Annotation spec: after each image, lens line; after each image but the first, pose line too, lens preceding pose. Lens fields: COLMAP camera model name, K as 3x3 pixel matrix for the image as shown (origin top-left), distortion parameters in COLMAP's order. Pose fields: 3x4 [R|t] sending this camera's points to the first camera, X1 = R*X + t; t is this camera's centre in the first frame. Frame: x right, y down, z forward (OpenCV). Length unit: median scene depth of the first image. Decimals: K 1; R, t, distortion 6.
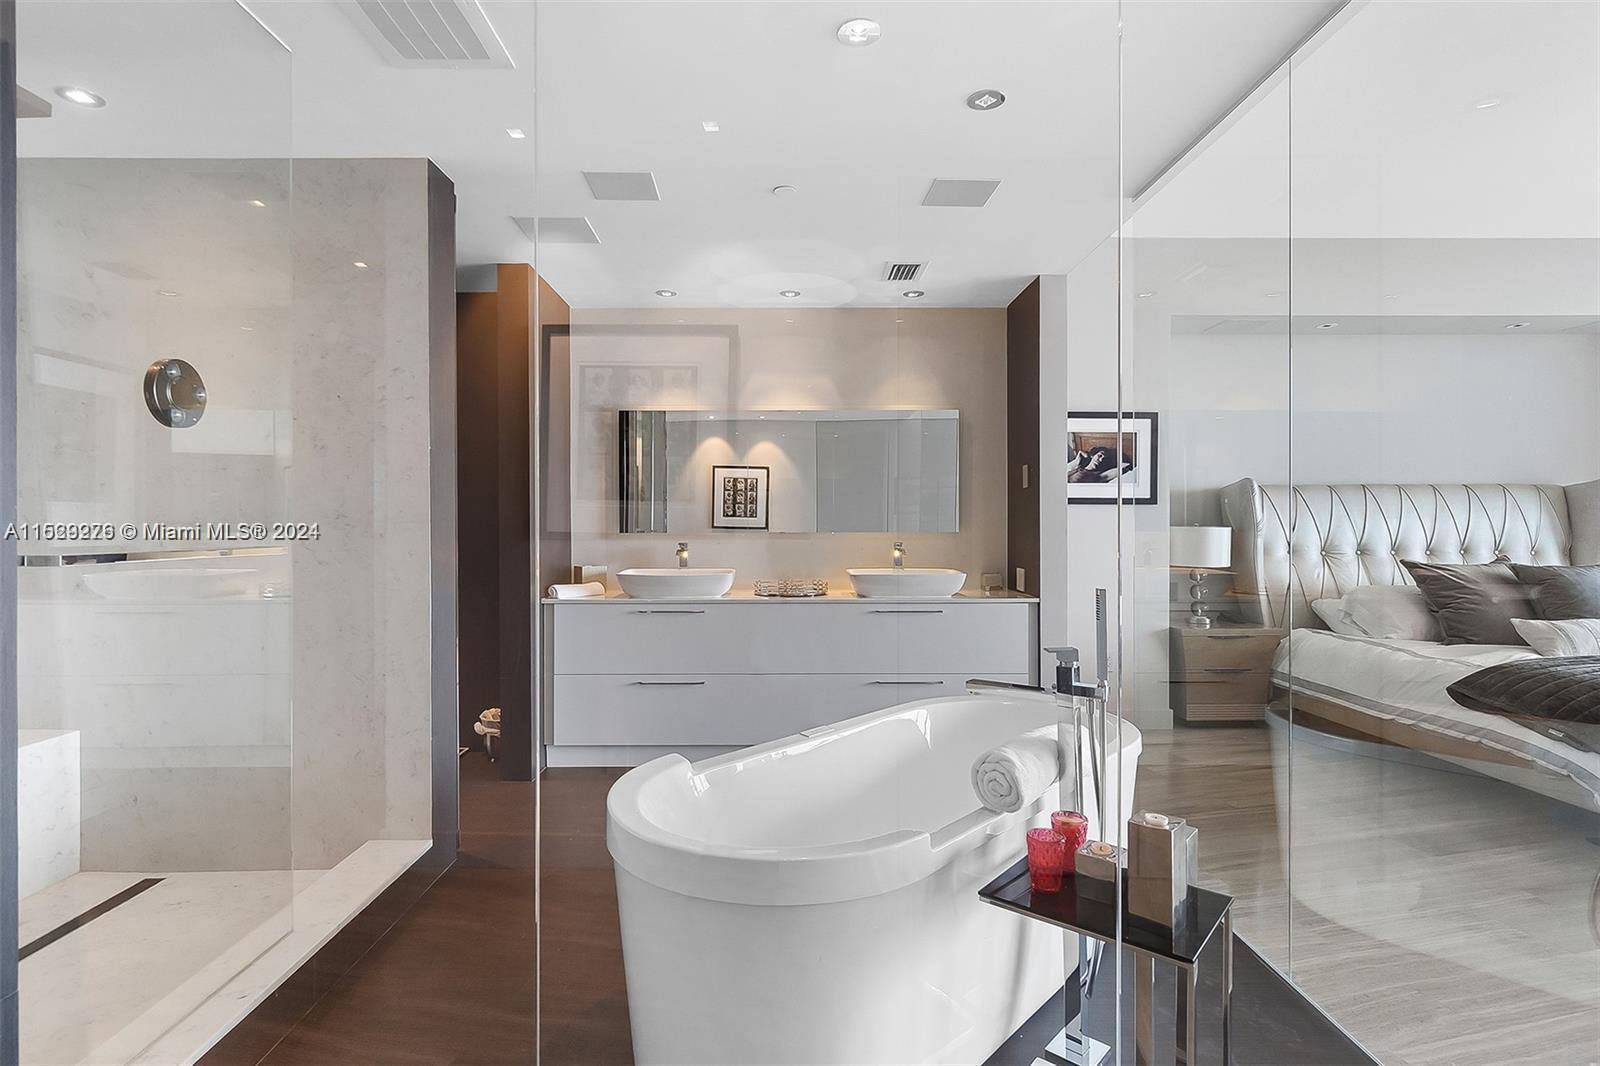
lens RADIAL K [[808.7, 0, 794.2], [0, 808.7, 536.3], [0, 0, 1]] dist [0.021718, 0.001355]
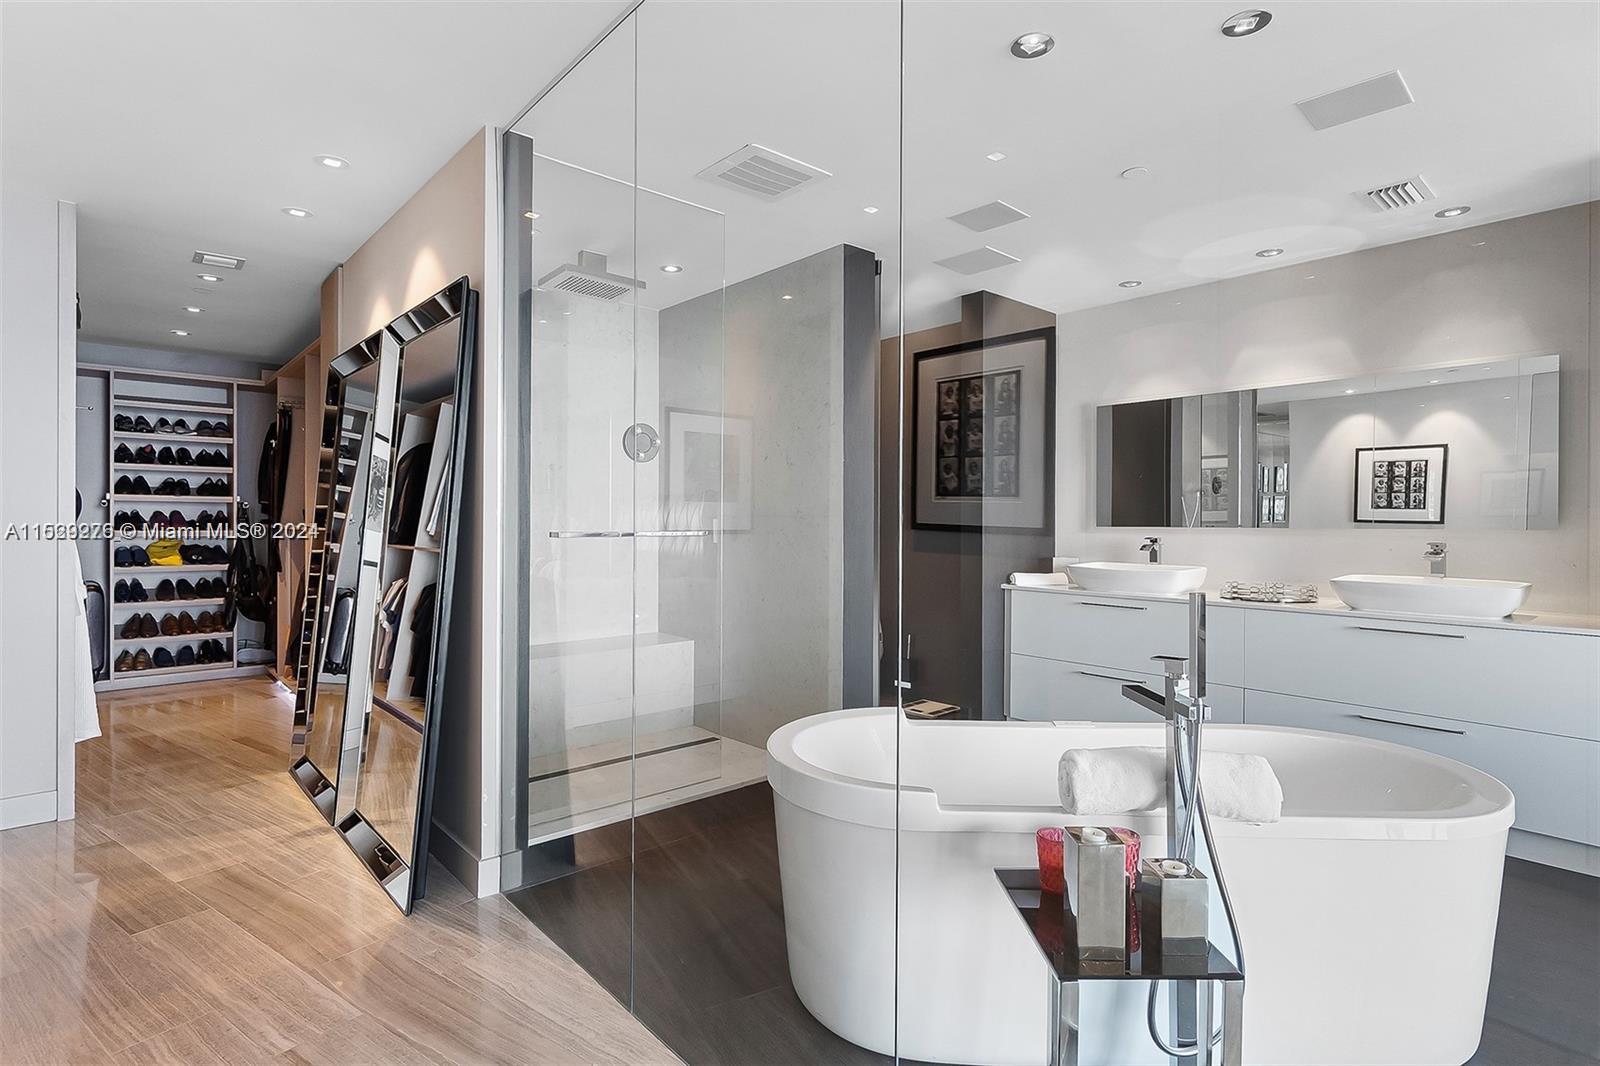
lens RADIAL K [[808.7, 0, 795.4], [0, 808.7, 525.1], [0, 0, 1]] dist [0.021718, 0.001355]
pose [[0.663266, 0.008427, -0.748336, 0.143156], [-0.013073, 0.999914, -0.000327, -0.000113], [0.748269, 0.010000, 0.663320, 0.018878]]
